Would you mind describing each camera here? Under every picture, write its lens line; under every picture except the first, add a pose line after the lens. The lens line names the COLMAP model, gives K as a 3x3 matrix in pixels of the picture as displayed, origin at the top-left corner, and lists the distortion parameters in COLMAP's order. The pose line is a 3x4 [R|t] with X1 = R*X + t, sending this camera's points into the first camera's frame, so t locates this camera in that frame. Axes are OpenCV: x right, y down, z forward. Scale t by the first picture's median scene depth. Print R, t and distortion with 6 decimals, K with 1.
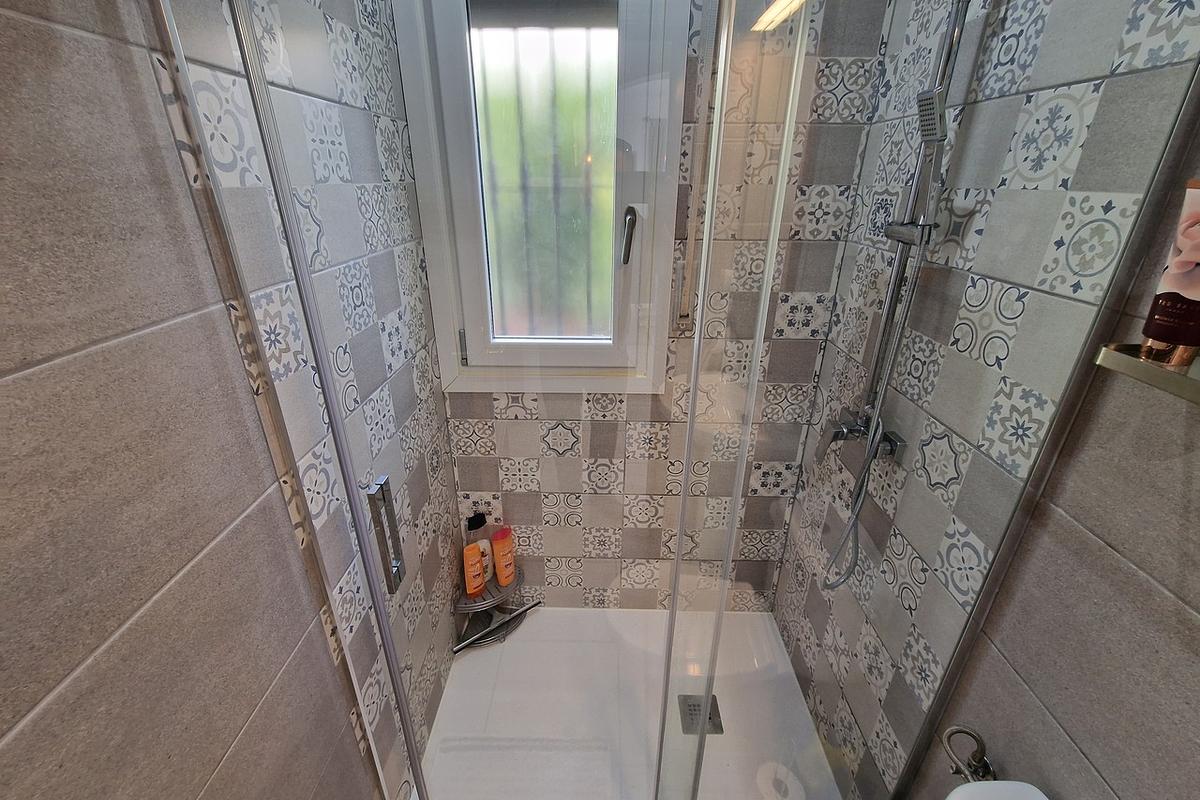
lens RADIAL K [[499.4, 0, 601.5], [0, 499.4, 395.5], [0, 0, 1]] dist [0.005466, 0.000332]
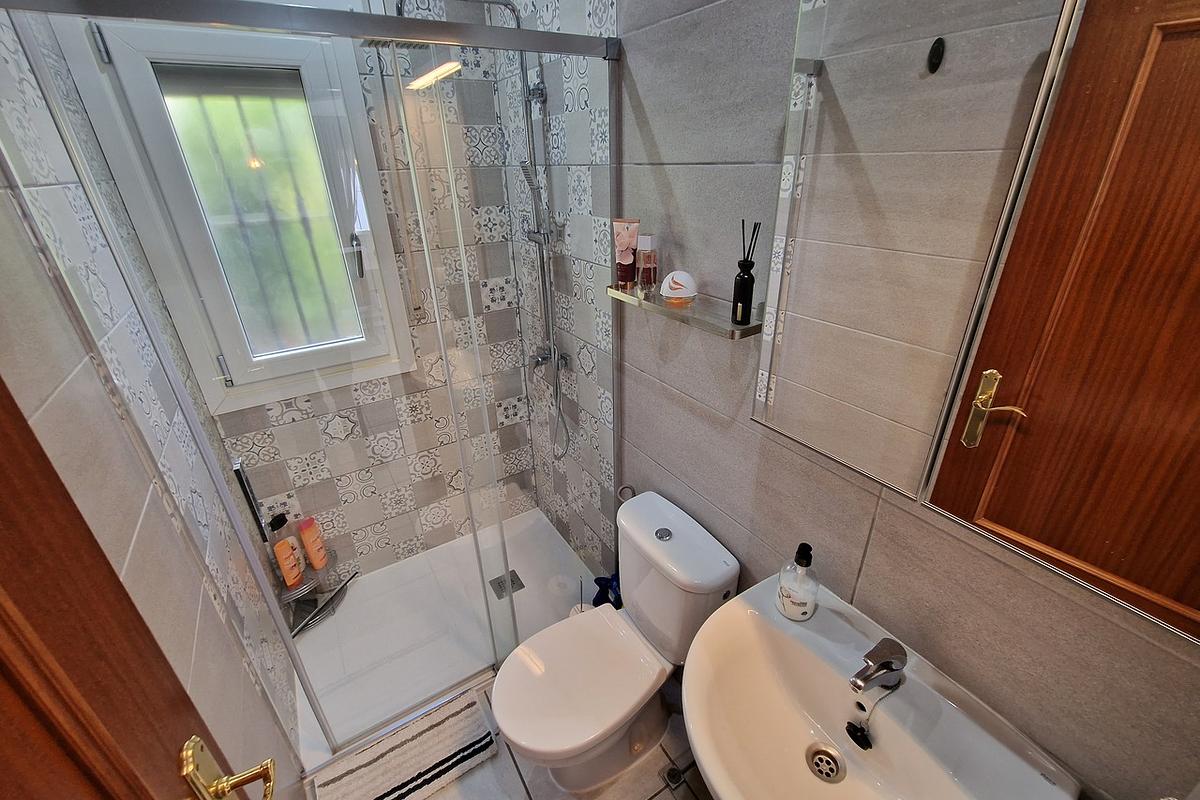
lens RADIAL K [[499.4, 0, 595.5], [0, 499.4, 396.2], [0, 0, 1]] dist [0.005466, 0.000332]
pose [[0.846027, -0.260710, 0.465046, -0.115647], [0.248385, 0.964575, 0.088879, 0.068731], [-0.471744, 0.040316, 0.880813, -0.403759]]
